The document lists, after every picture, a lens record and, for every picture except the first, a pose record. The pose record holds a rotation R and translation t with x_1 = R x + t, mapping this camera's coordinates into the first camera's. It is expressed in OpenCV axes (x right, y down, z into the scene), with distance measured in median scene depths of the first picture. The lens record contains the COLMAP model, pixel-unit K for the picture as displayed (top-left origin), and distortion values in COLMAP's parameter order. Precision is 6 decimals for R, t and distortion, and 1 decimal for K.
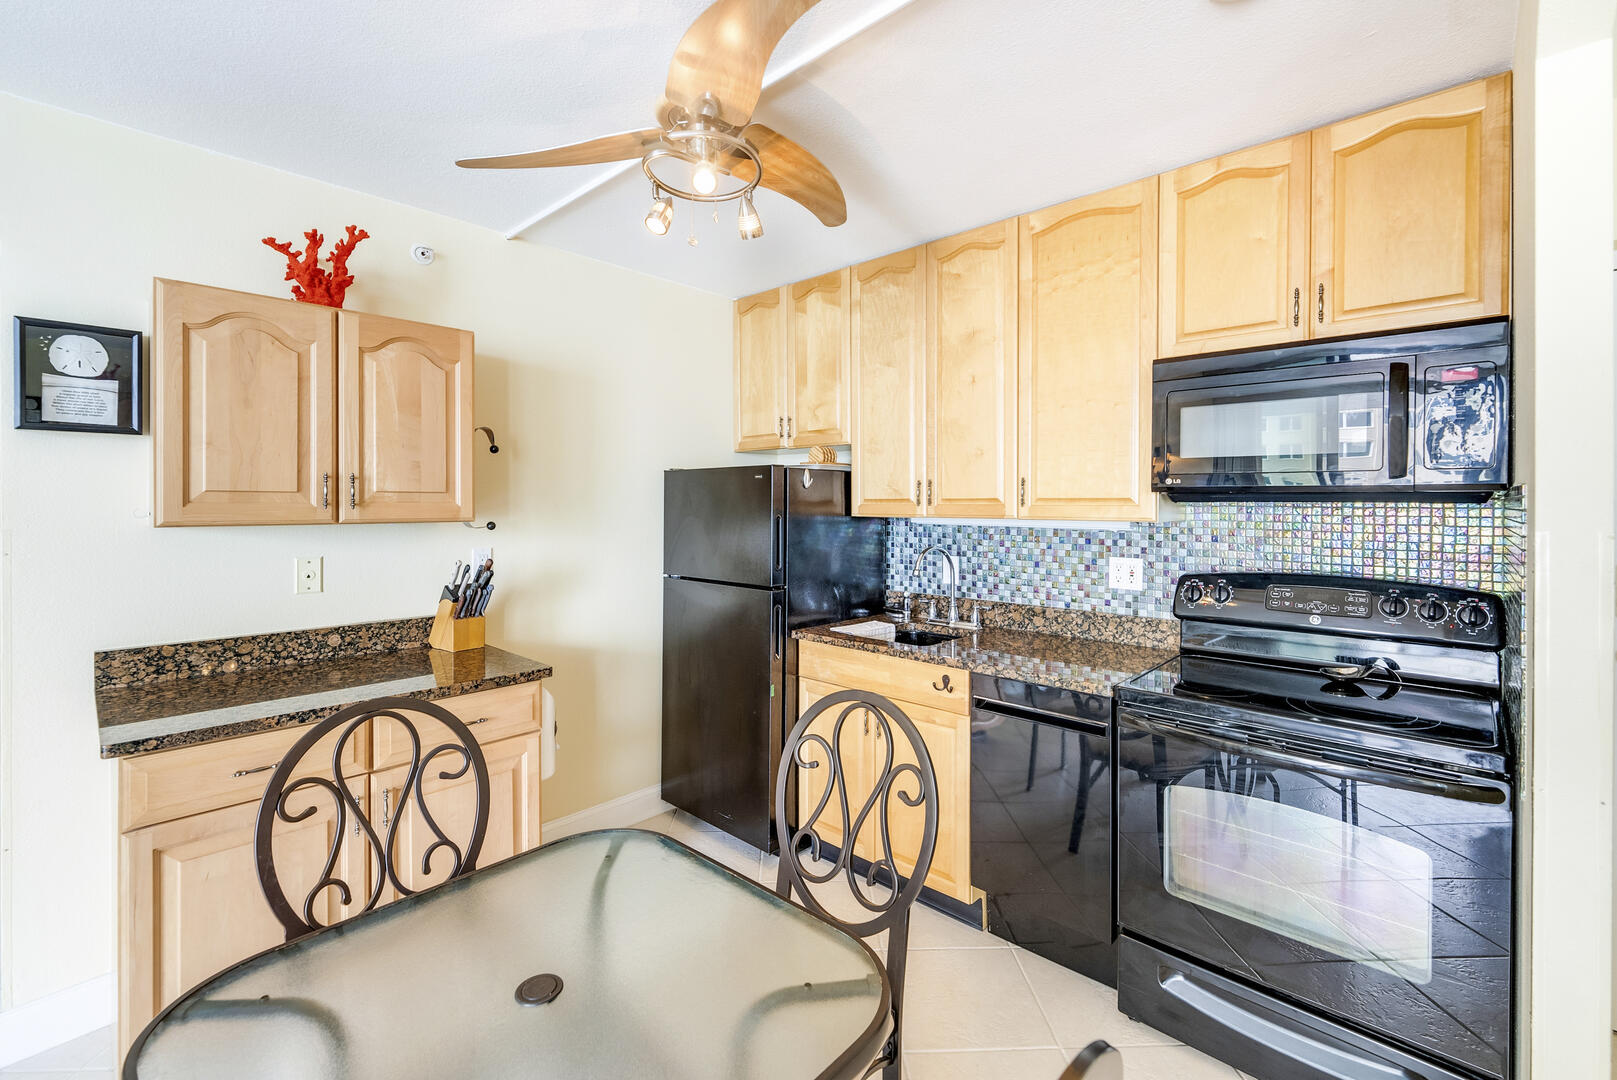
lens RADIAL K [[683.4, 0, 805.0], [0, 683.4, 520.1], [0, 0, 1]] dist [-0.000649, -0.000087]
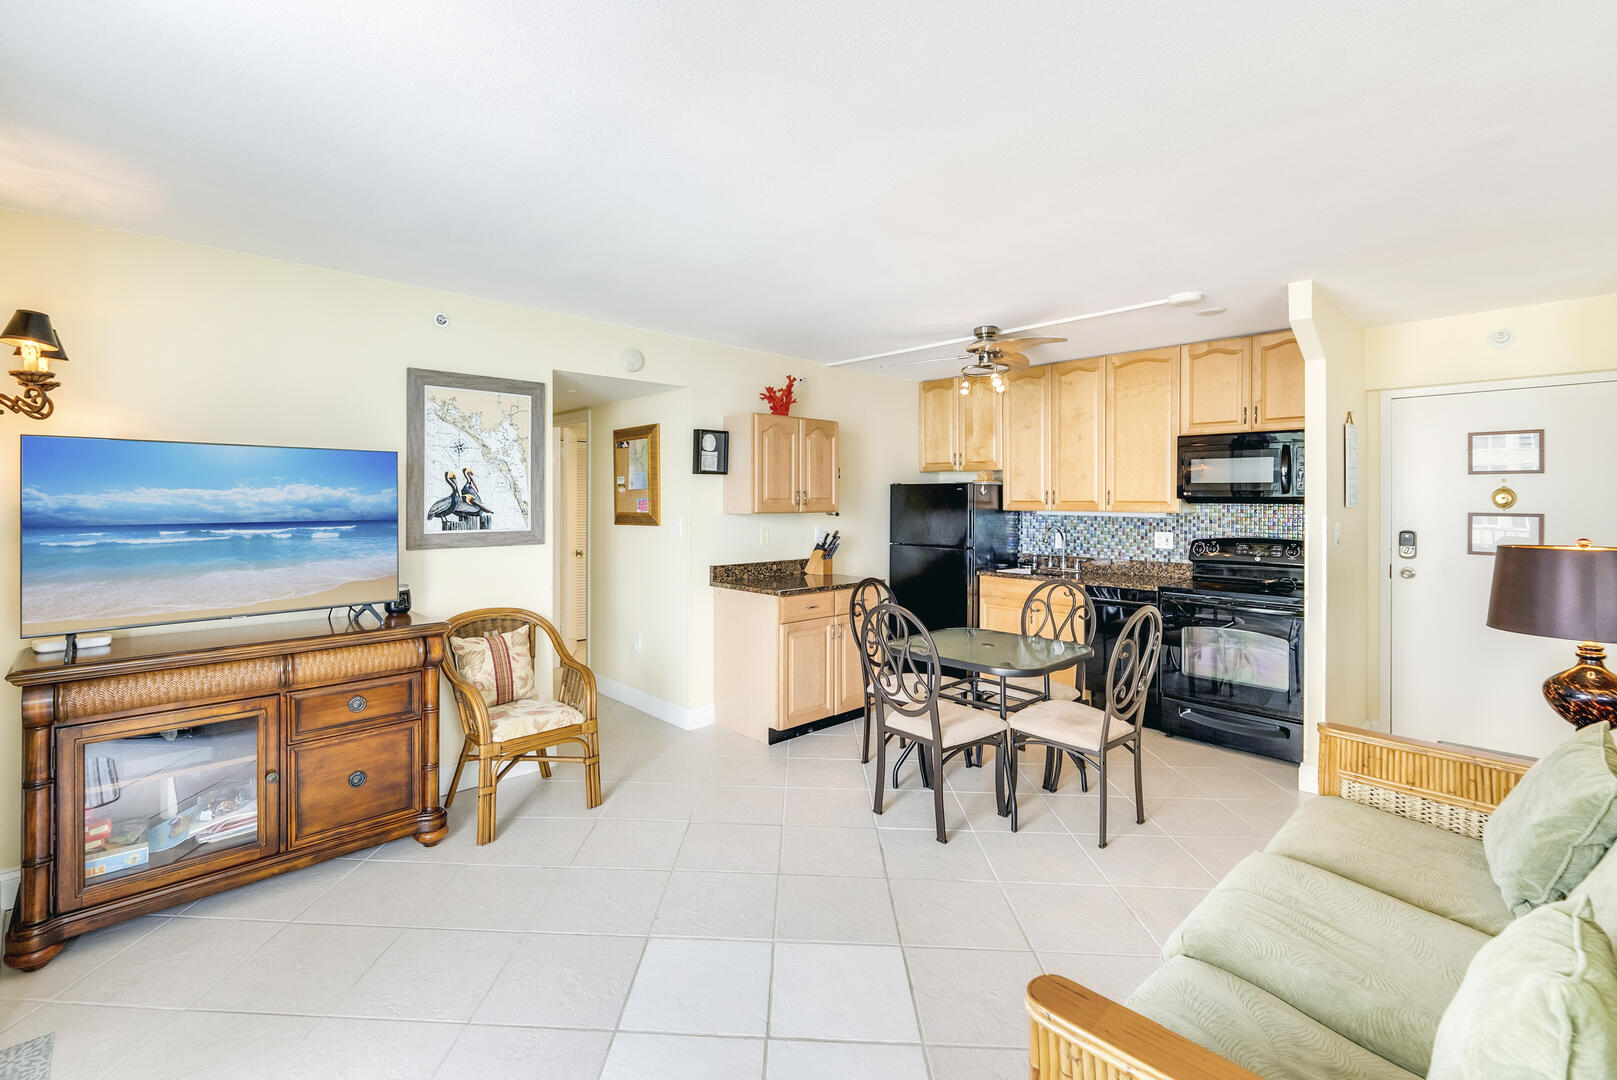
lens RADIAL K [[609.1, 0, 805.9], [0, 609.1, 510.3], [0, 0, 1]] dist [-0.000178, -0.000013]
pose [[0.996030, 0.002395, -0.088985, -0.382703], [-0.003013, 0.999972, -0.006808, 0.008852], [0.088966, 0.007049, 0.996010, -0.800259]]
